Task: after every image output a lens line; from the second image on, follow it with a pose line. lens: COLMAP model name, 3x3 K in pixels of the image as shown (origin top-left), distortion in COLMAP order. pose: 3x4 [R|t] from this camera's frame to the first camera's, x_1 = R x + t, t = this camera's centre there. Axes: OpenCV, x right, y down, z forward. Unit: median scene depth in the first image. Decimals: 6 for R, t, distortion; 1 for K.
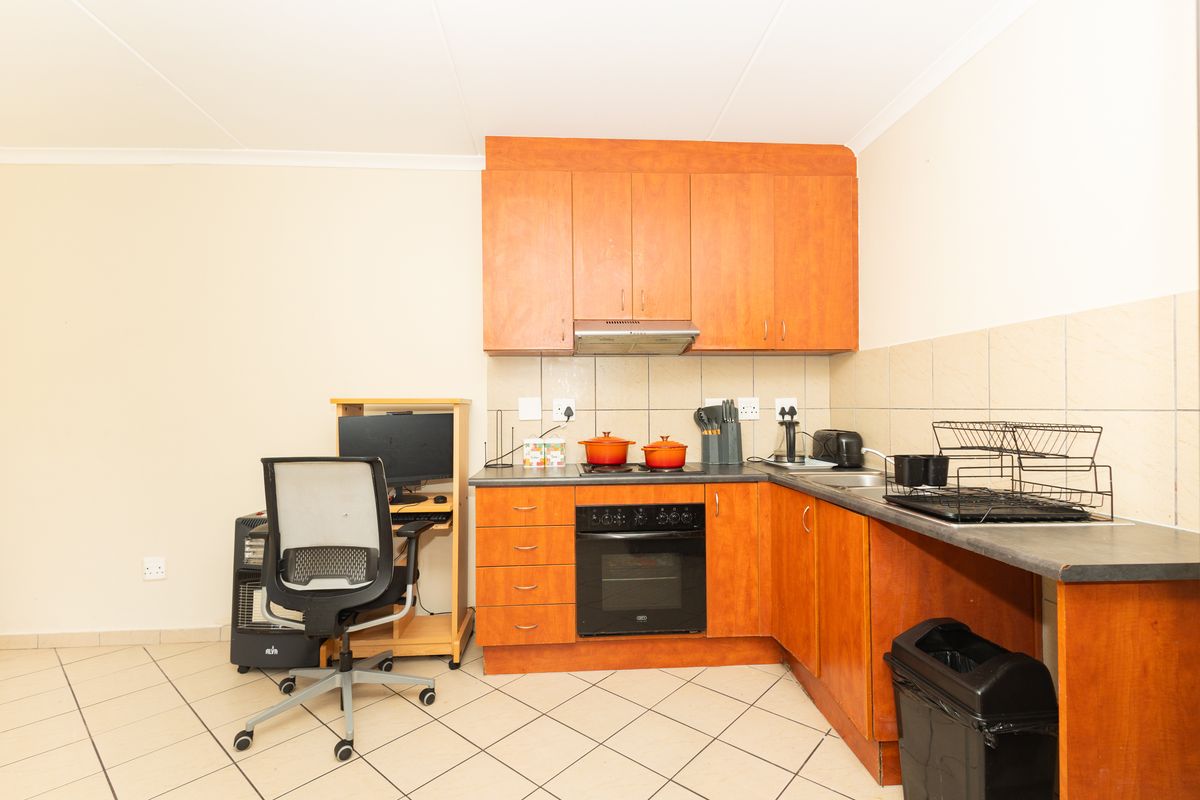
lens RADIAL K [[545.9, 0, 598.4], [0, 545.9, 404.2], [0, 0, 1]] dist [0.002974, -0.000828]
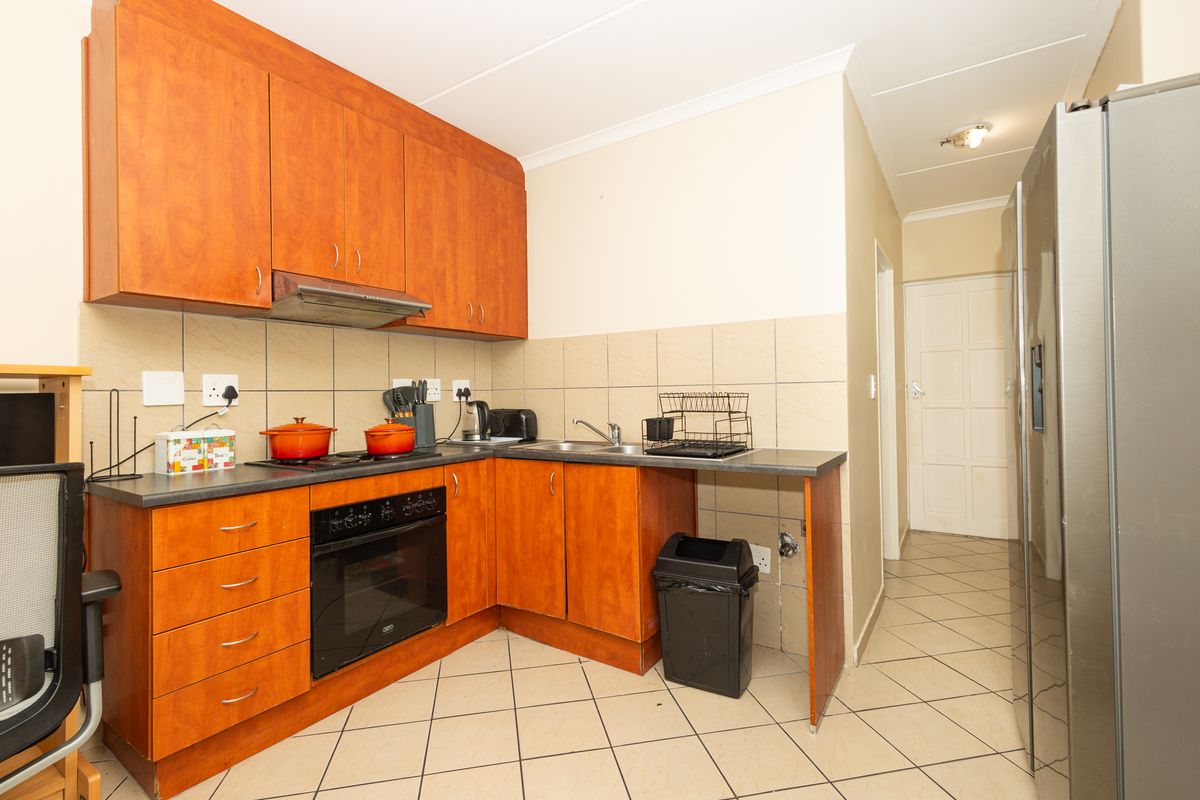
lens RADIAL K [[545.9, 0, 598.9], [0, 545.9, 389.5], [0, 0, 1]] dist [0.002974, -0.000828]
pose [[0.608702, 0.004526, 0.793386, -0.397334], [0.007043, 0.999914, -0.011108, 0.024958], [-0.793368, 0.012349, 0.608617, 0.199653]]
